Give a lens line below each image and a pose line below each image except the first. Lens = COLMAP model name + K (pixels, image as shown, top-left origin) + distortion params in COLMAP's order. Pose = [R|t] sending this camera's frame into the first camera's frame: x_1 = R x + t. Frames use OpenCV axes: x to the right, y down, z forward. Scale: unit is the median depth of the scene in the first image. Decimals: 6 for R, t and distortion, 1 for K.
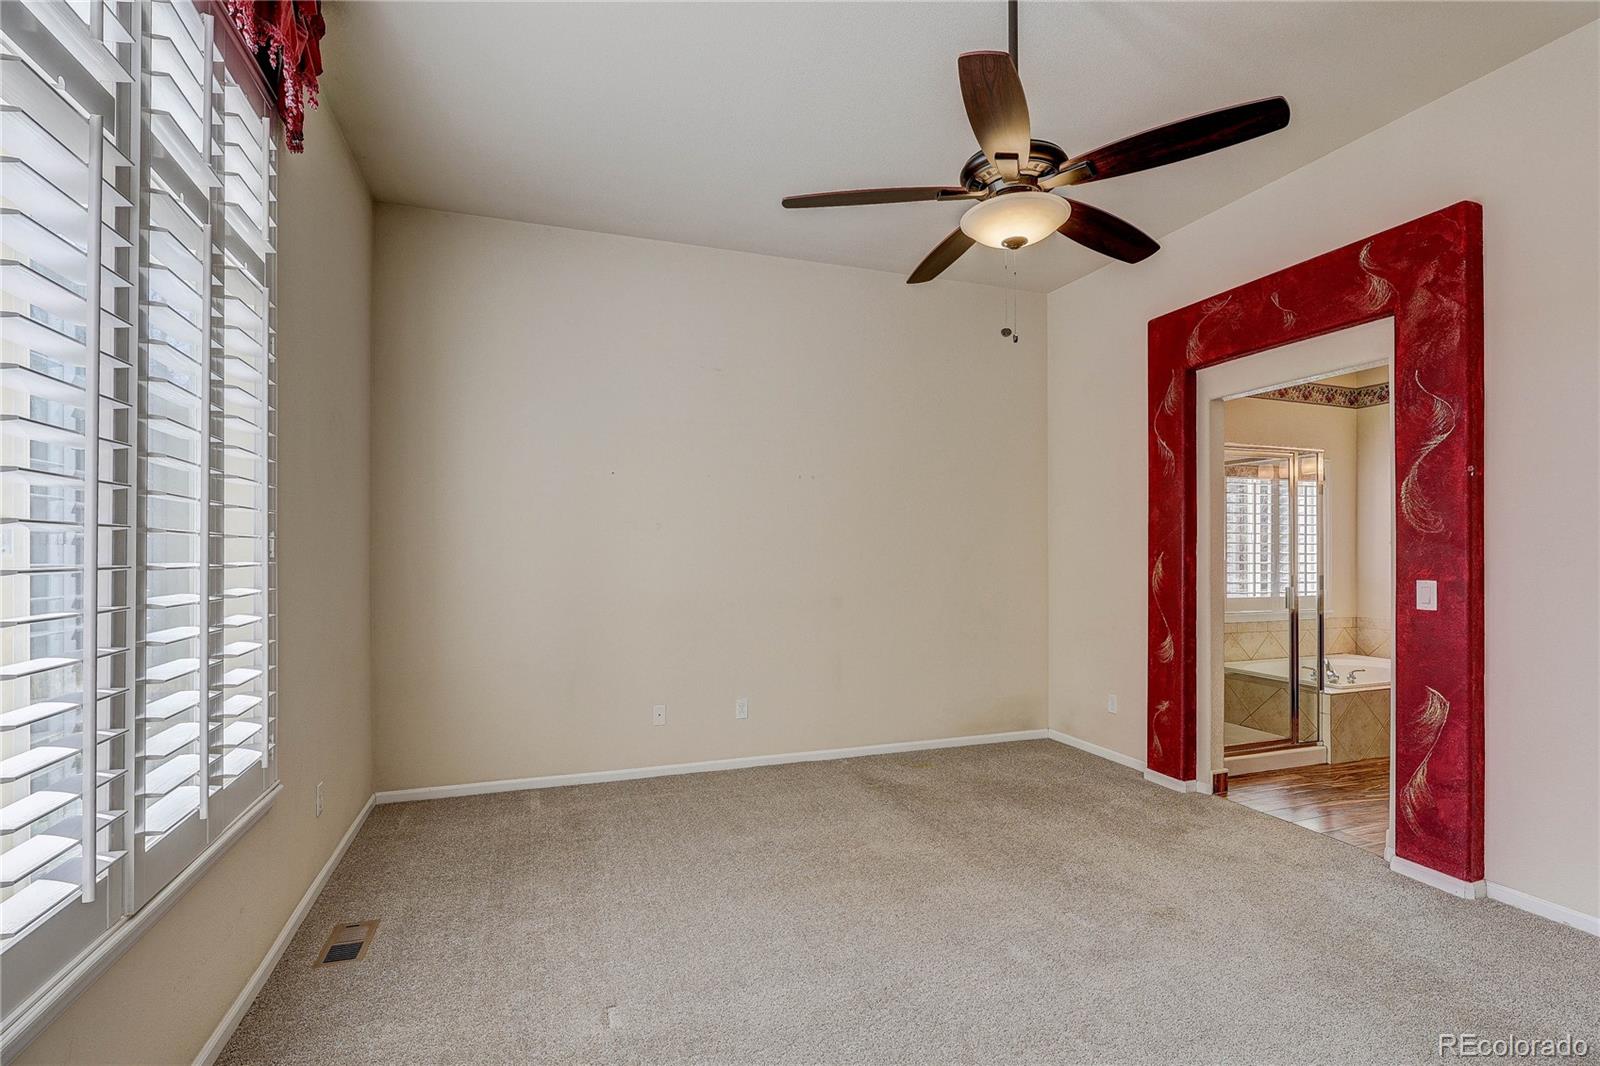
lens RADIAL K [[765.4, 0, 800.0], [0, 765.4, 533.0], [0, 0, 1]] dist [0.000005, -0.000072]
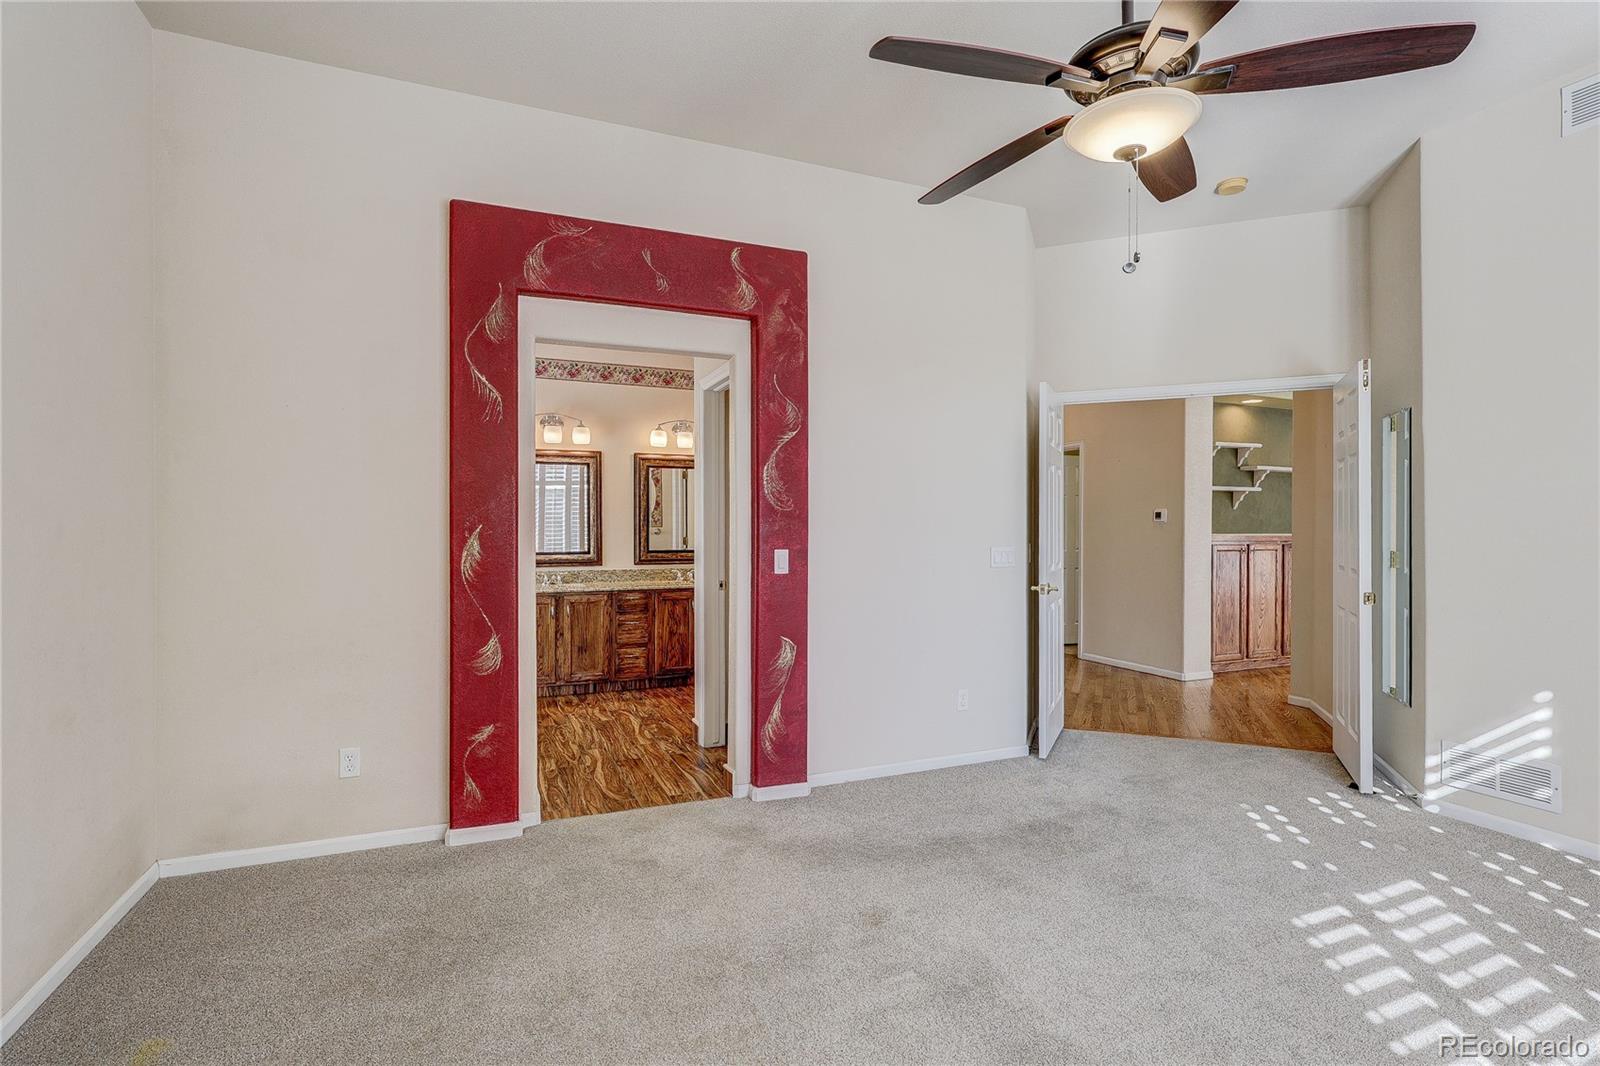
lens RADIAL K [[757.1, 0, 815.9], [0, 757.1, 524.3], [0, 0, 1]] dist [-0.001784, -0.000185]
pose [[-0.066309, 0.005518, 0.997784, -0.303440], [-0.027457, 0.999596, -0.007352, 0.023021], [-0.997421, -0.027883, -0.066131, 0.809773]]
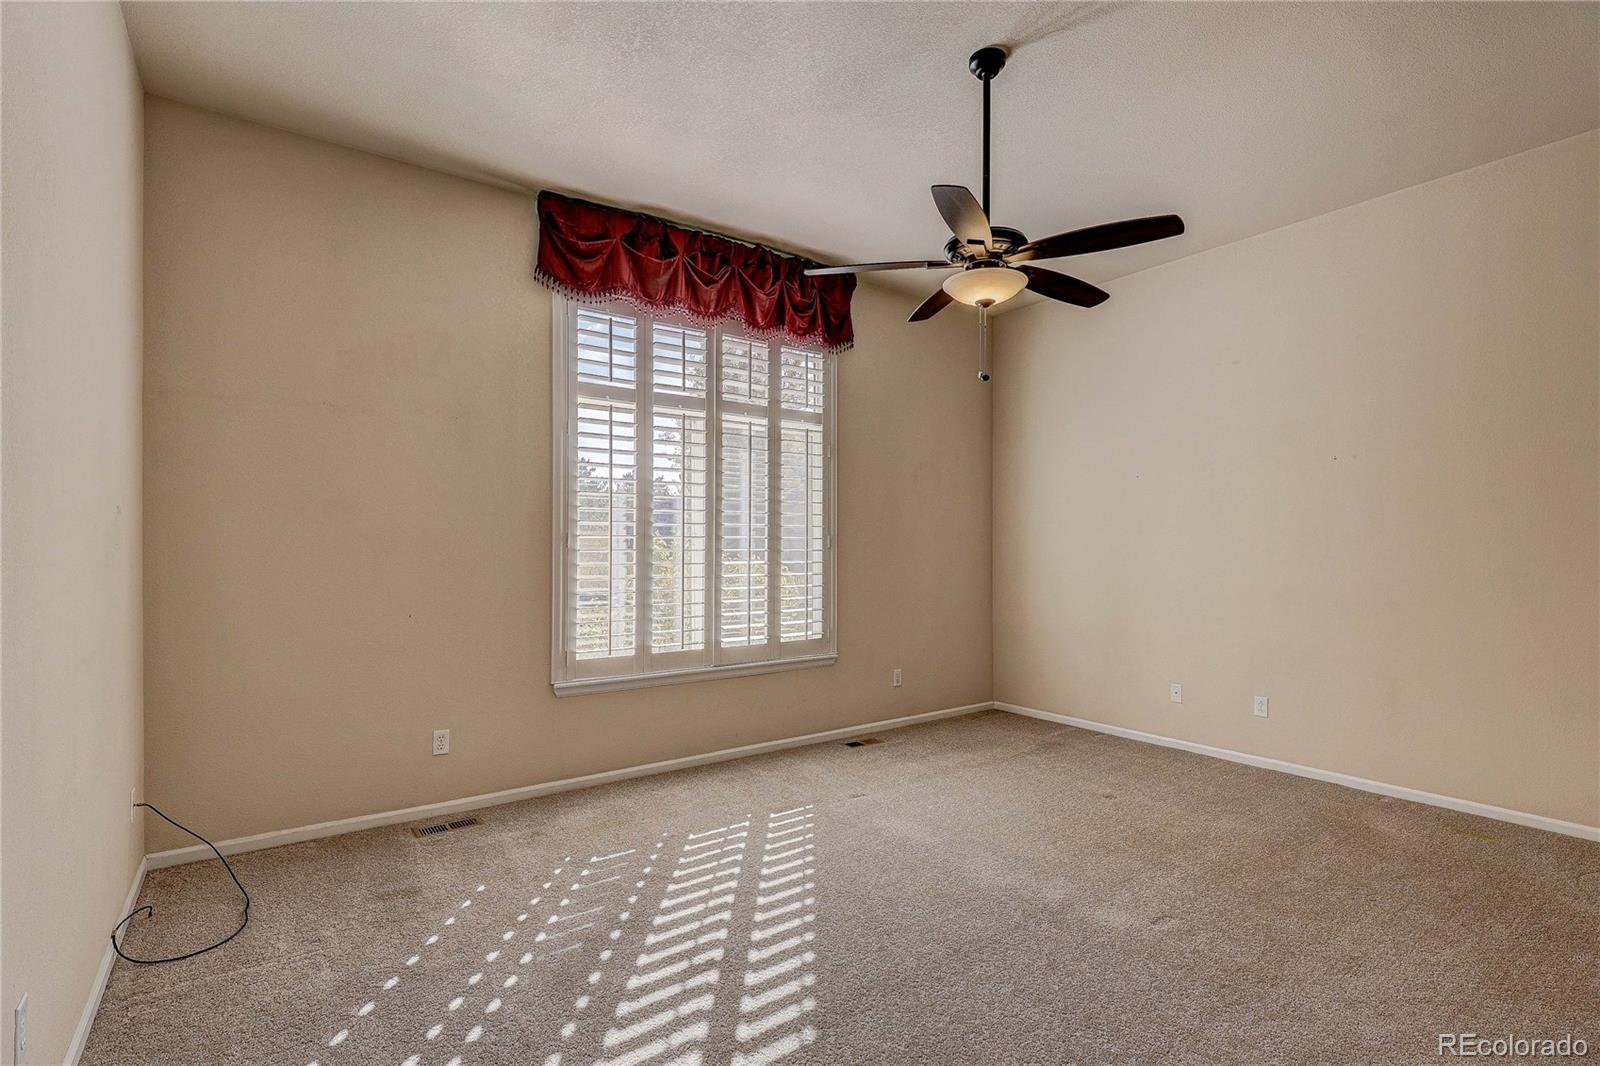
lens RADIAL K [[759.2, 0, 787.7], [0, 759.2, 537.5], [0, 0, 1]] dist [-0.000413, 0.000197]
pose [[0.258230, -0.006435, -0.966062, 0.815339], [0.025536, 0.999674, 0.000167, 0.000561], [0.965746, -0.024712, 0.258310, 0.208717]]
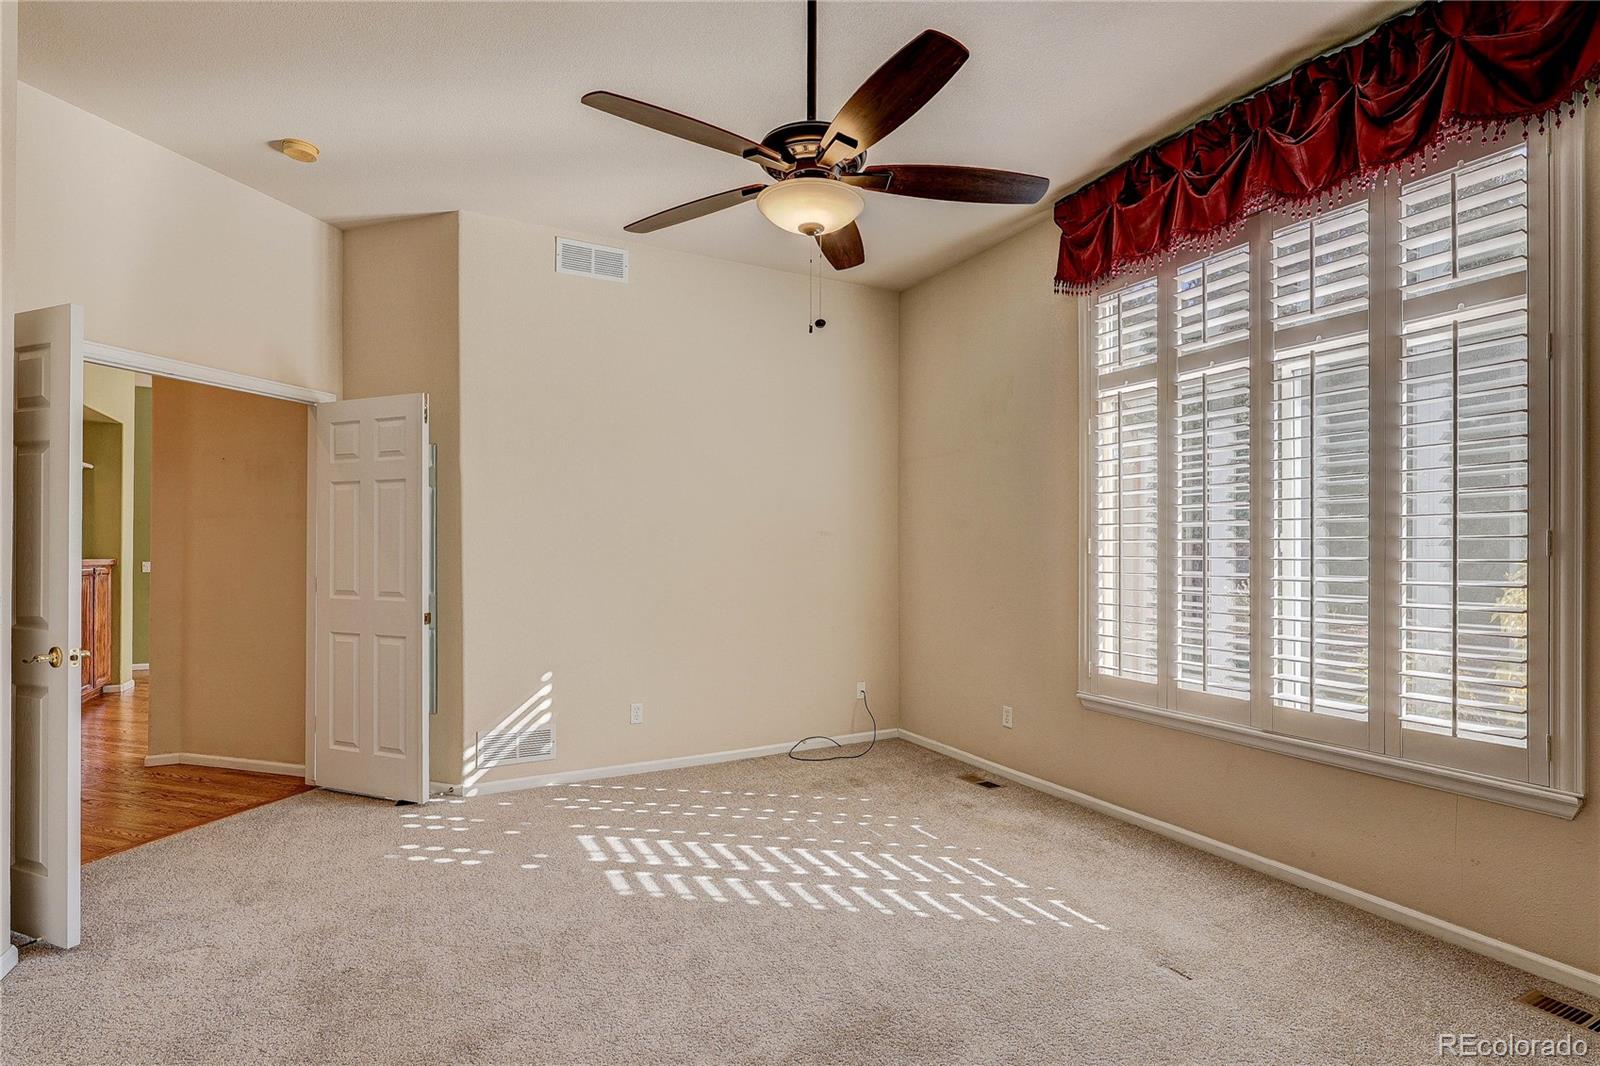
lens RADIAL K [[759.2, 0, 787.7], [0, 759.2, 537.5], [0, 0, 1]] dist [-0.000413, 0.000197]
pose [[-0.992569, -0.001159, -0.121681, 0.242349], [0.004513, 0.998916, -0.046330, 0.030238], [0.121603, -0.046535, -0.991487, 1.126324]]
